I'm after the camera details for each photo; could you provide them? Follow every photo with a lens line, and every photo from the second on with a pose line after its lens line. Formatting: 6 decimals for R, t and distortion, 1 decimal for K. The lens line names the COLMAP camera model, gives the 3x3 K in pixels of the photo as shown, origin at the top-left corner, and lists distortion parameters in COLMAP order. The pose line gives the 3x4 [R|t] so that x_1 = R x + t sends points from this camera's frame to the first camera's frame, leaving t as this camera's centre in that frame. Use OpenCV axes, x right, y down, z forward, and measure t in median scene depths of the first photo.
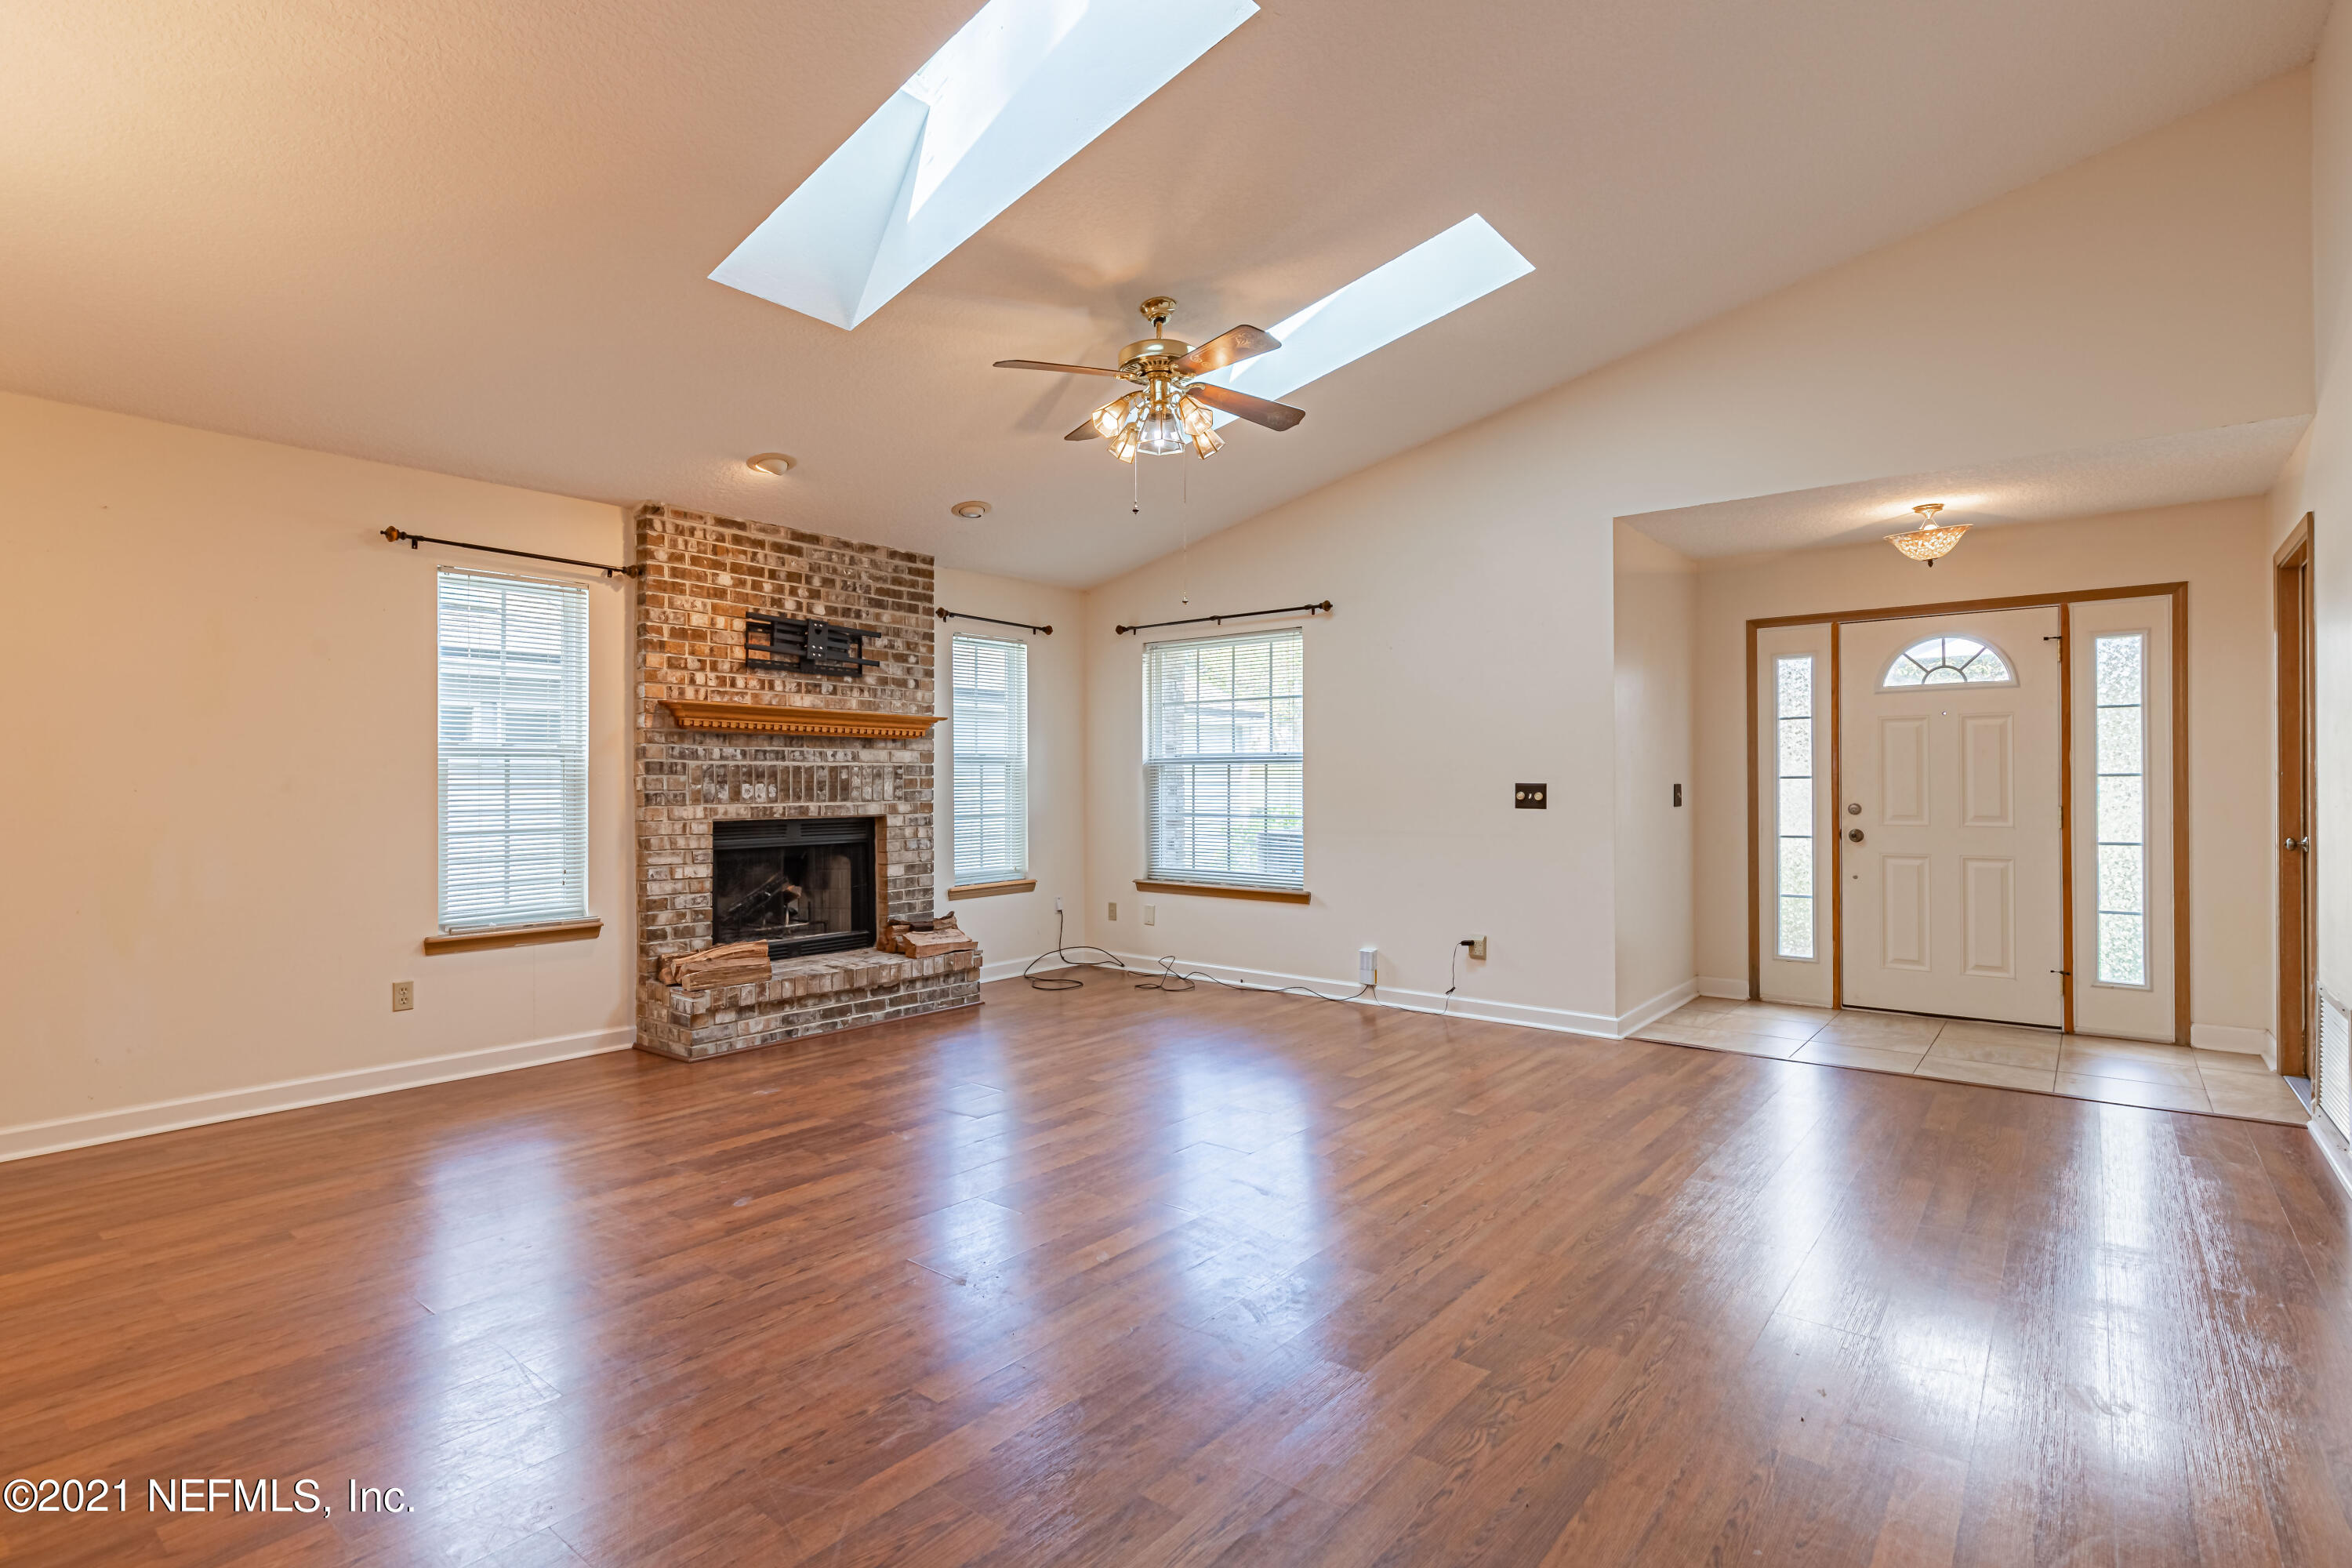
lens RADIAL K [[1123.2, 0, 1178.9], [0, 1123.2, 779.3], [0, 0, 1]] dist [0.000626, 0.000340]
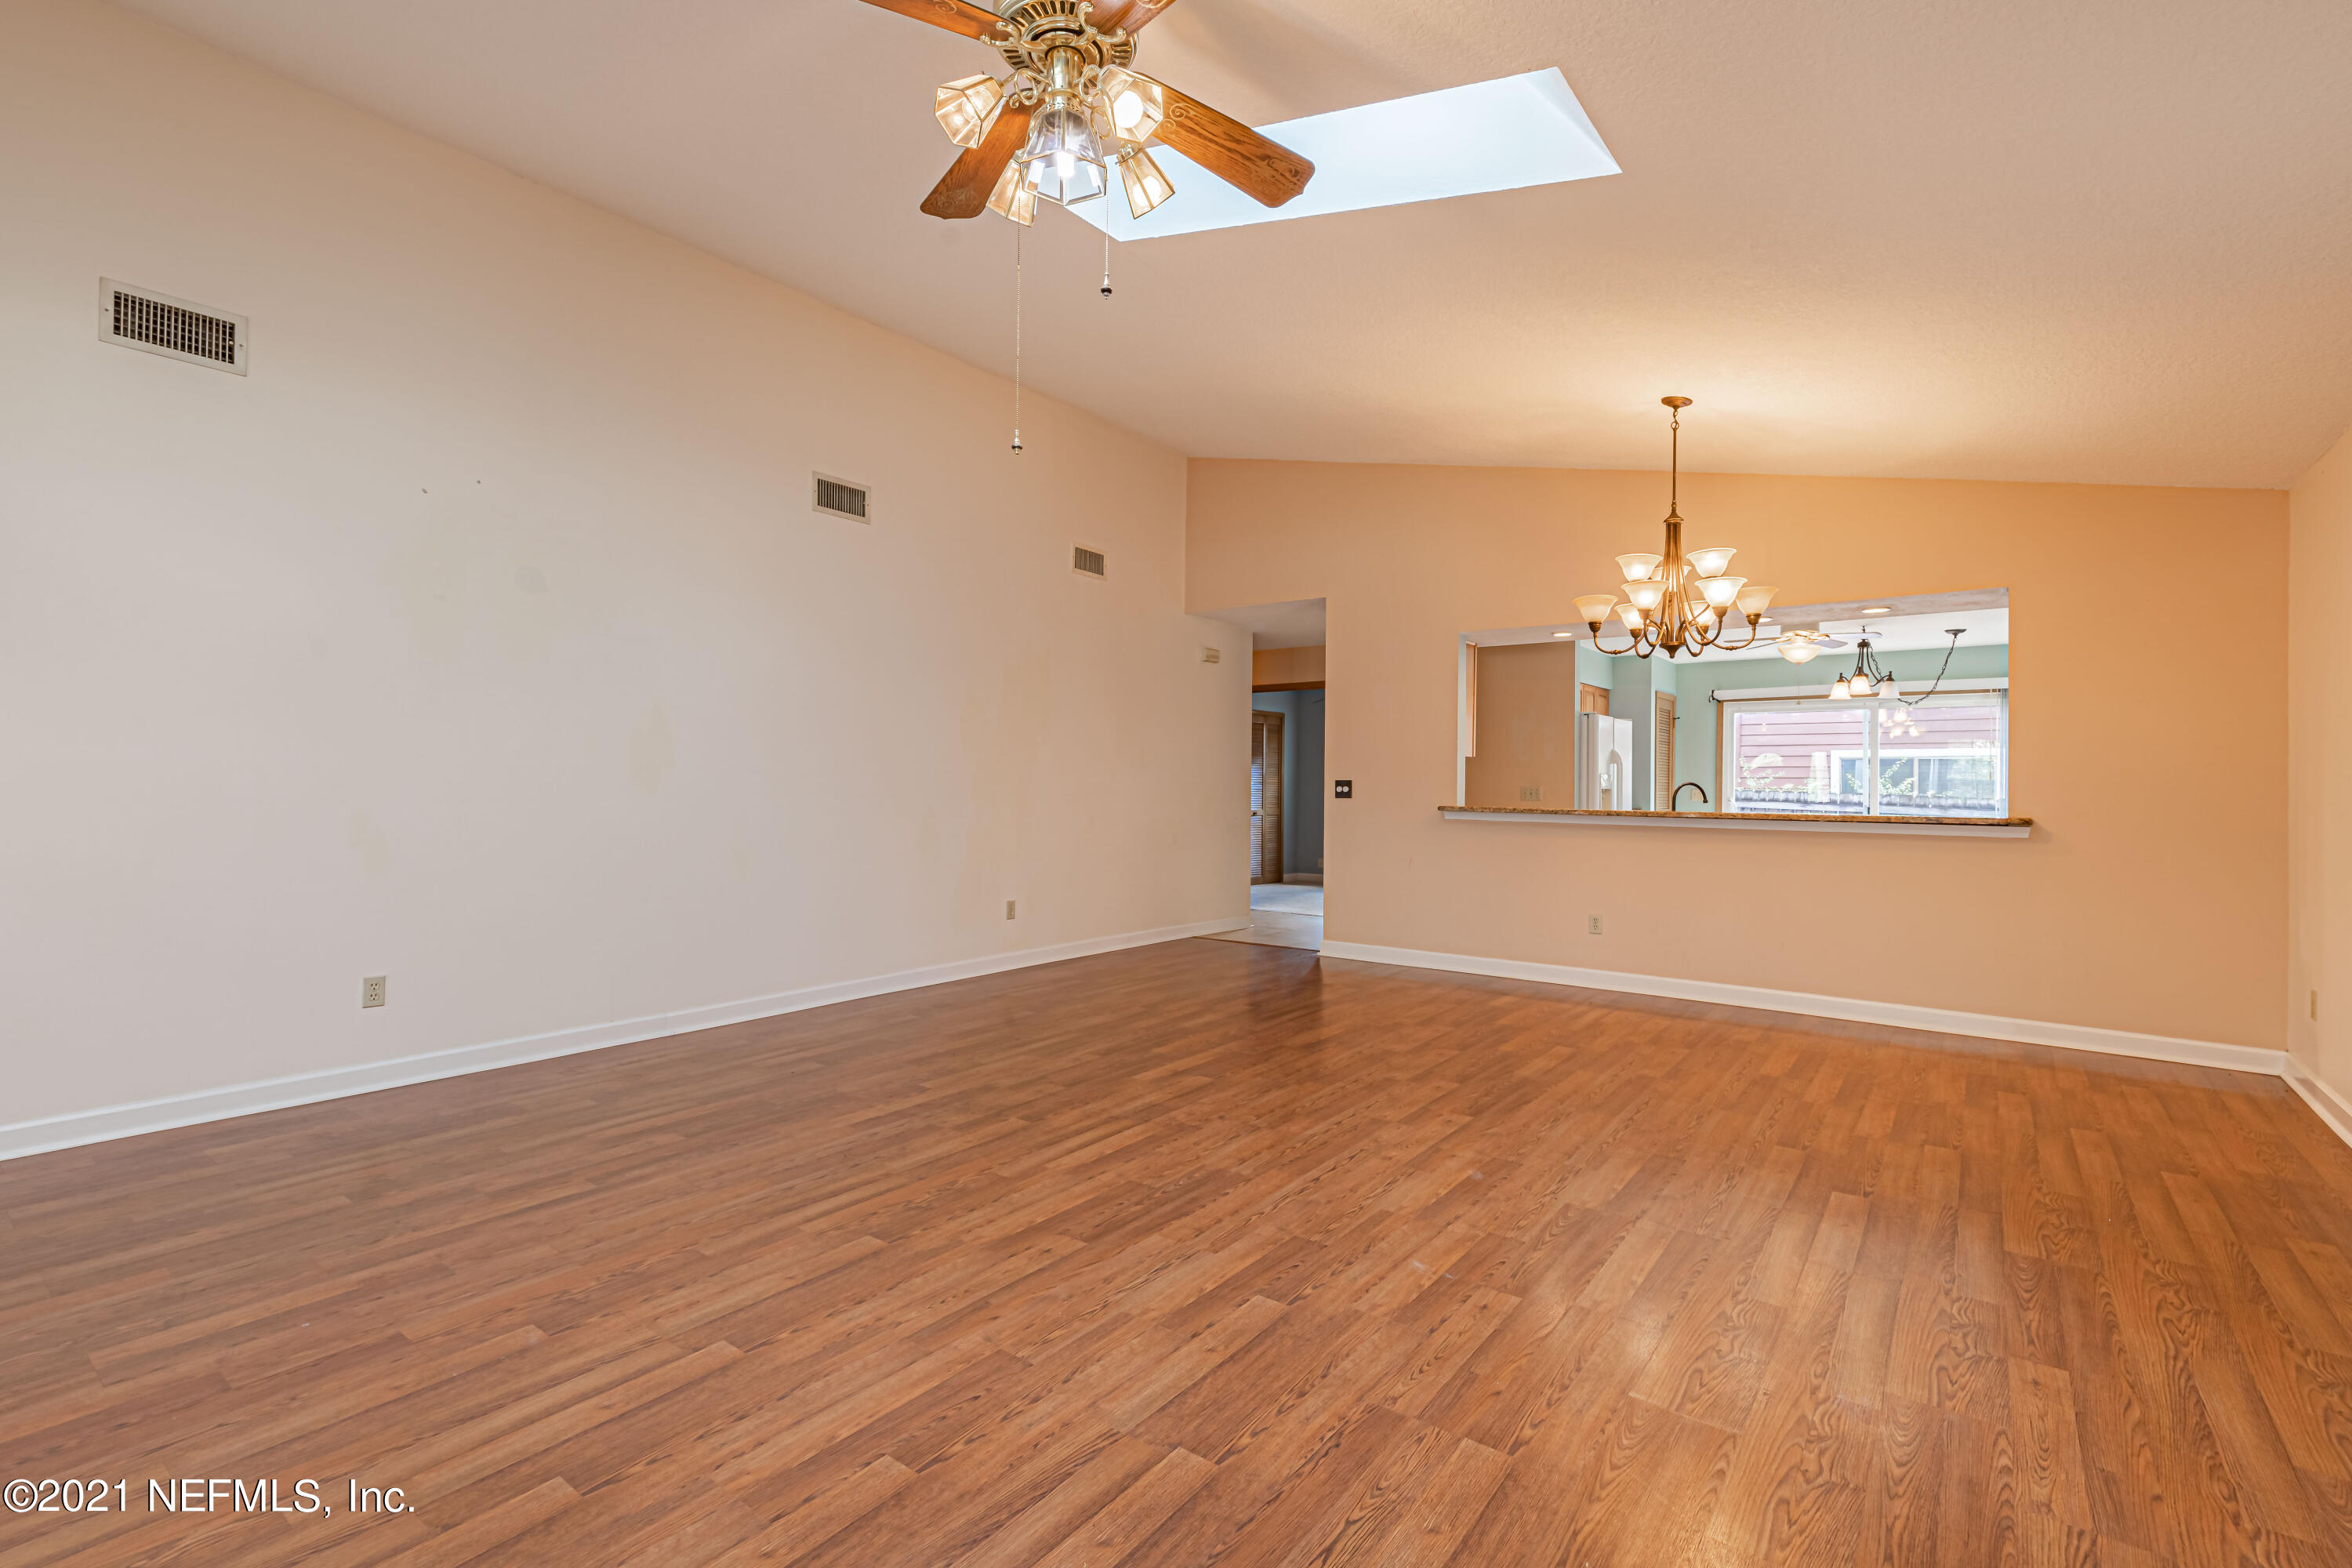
lens RADIAL K [[1057.8, 0, 1183.0], [0, 1057.8, 780.5], [0, 0, 1]] dist [0.010430, -0.003263]
pose [[-0.999493, -0.005821, -0.031289, -0.046471], [-0.005552, 0.999947, -0.008687, 0.009157], [0.031338, -0.008509, -0.999473, 1.144485]]
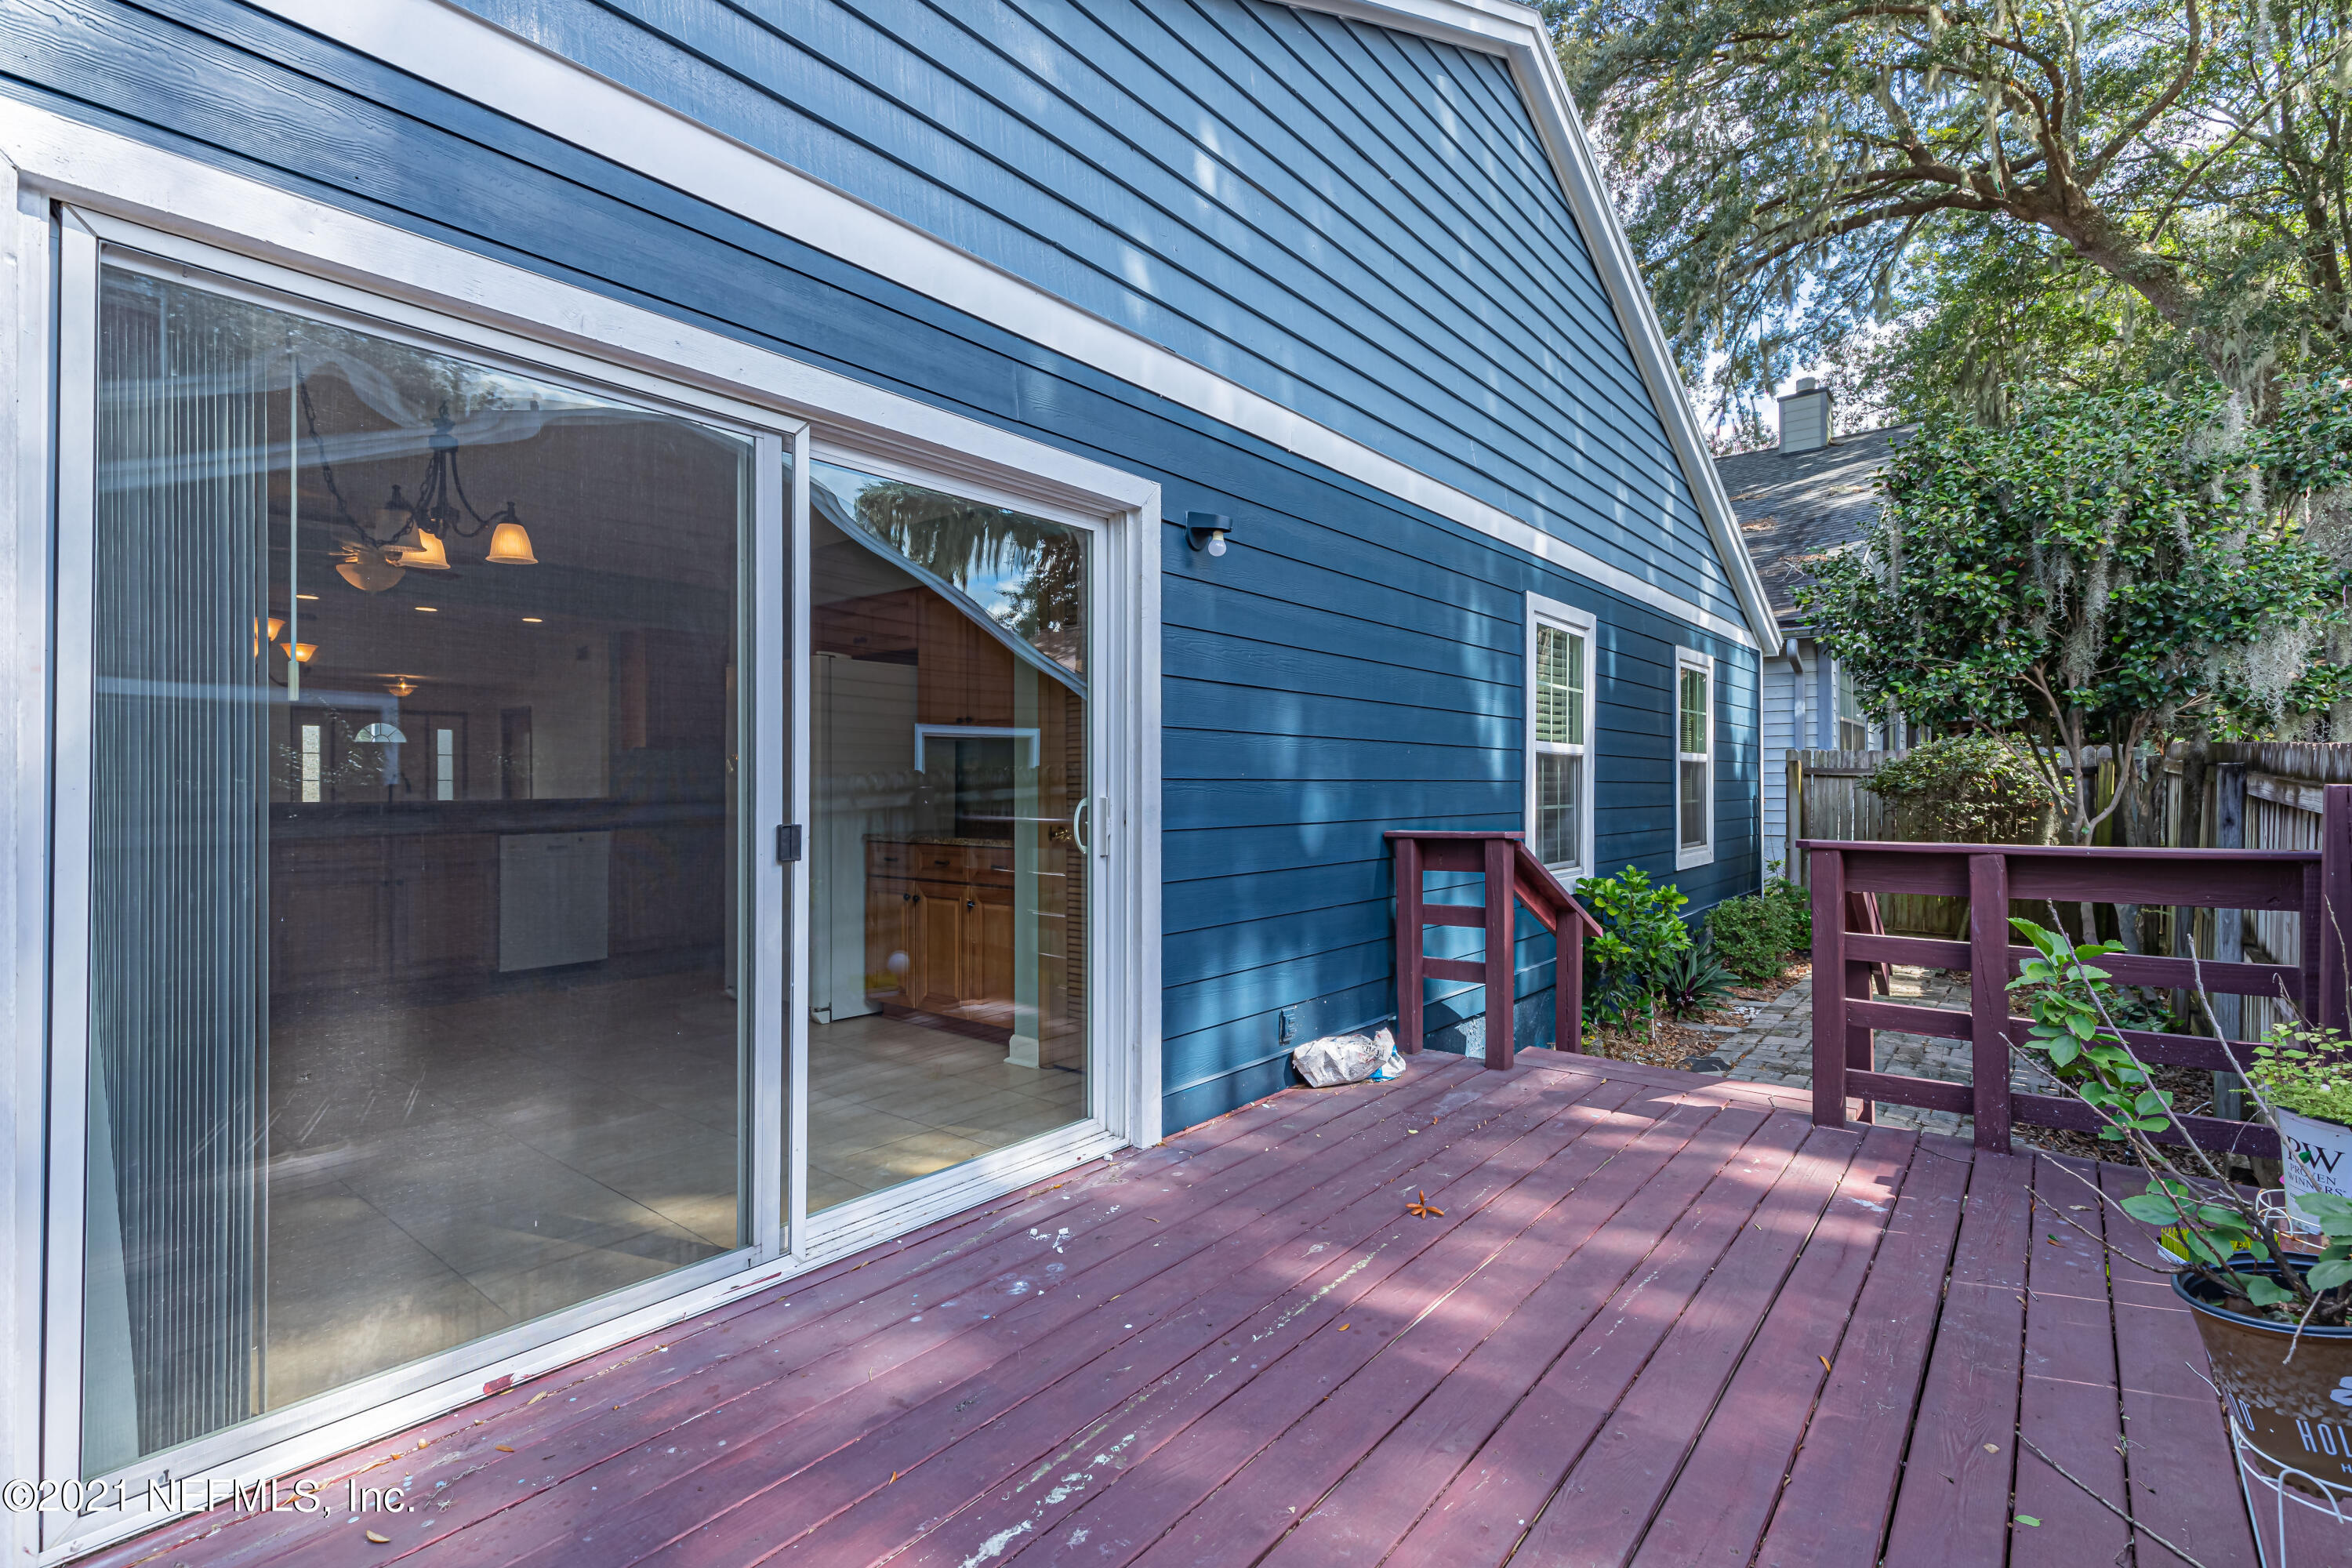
lens RADIAL K [[1057.8, 0, 1170.5], [0, 1057.8, 785.2], [0, 0, 1]] dist [0.010430, -0.003263]
pose [[-0.005193, 0.001524, 0.999985, -1.671839], [0.001210, 0.999998, -0.001518, 0.015172], [-0.999986, 0.001202, -0.005195, -0.721113]]
